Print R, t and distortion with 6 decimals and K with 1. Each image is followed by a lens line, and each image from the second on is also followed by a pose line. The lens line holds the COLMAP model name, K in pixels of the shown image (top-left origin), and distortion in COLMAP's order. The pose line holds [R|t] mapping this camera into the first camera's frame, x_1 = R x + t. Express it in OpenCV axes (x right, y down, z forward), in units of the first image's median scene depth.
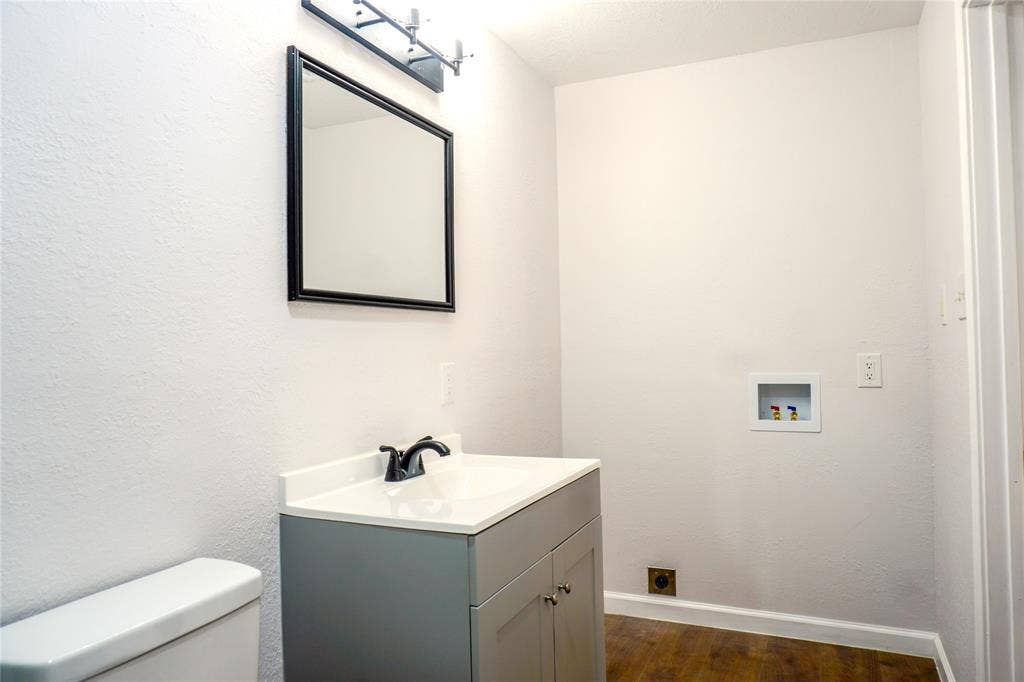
lens RADIAL K [[685.8, 0, 508.1], [0, 685.8, 342.8], [0, 0, 1]] dist [-0.056543, 0.035542]
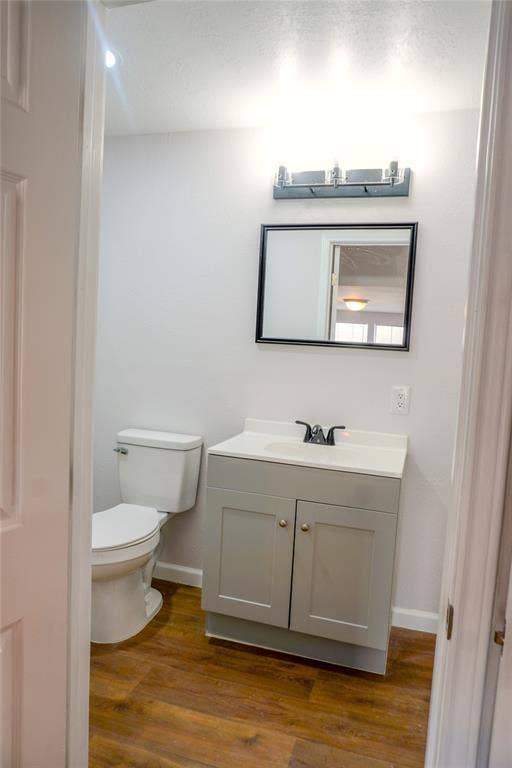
lens RADIAL K [[514.4, 0, 256.6], [0, 514.4, 391.0], [0, 0, 1]] dist [-0.056543, 0.035542]
pose [[0.114351, 0.114963, -0.986766, 1.157267], [-0.052052, 0.992611, 0.109612, -0.076972], [0.992076, 0.038829, 0.119490, 0.696373]]
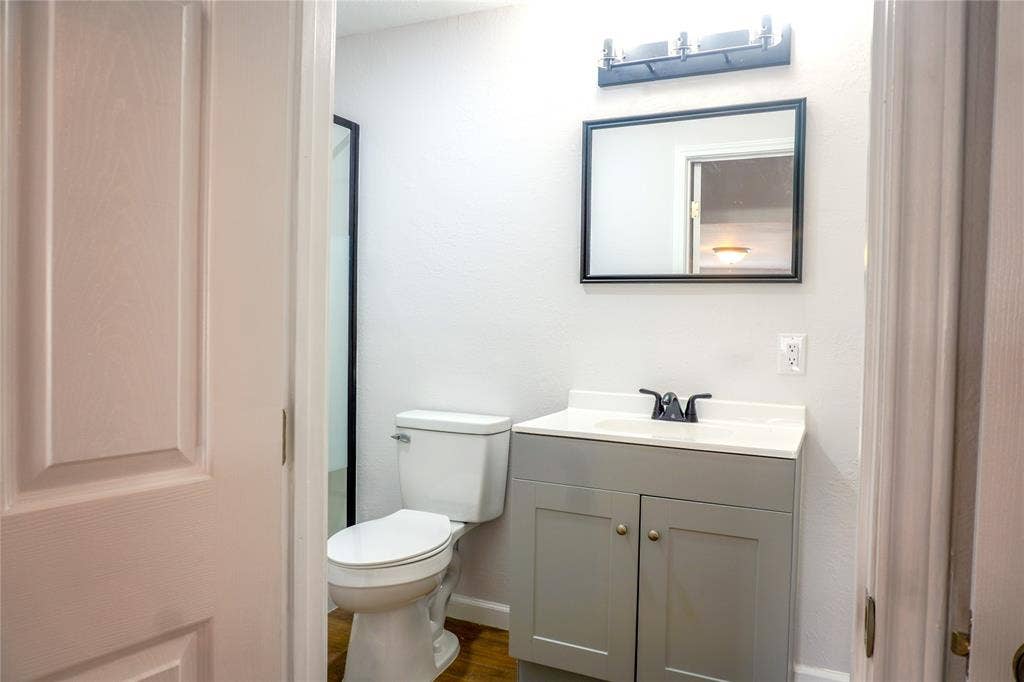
lens RADIAL K [[685.8, 0, 508.1], [0, 685.8, 342.8], [0, 0, 1]] dist [-0.056543, 0.035542]
pose [[-0.015645, 0.052553, -0.998496, 1.109903], [-0.016559, 0.998467, 0.052811, -0.004383], [0.999740, 0.017360, -0.014751, 0.736705]]
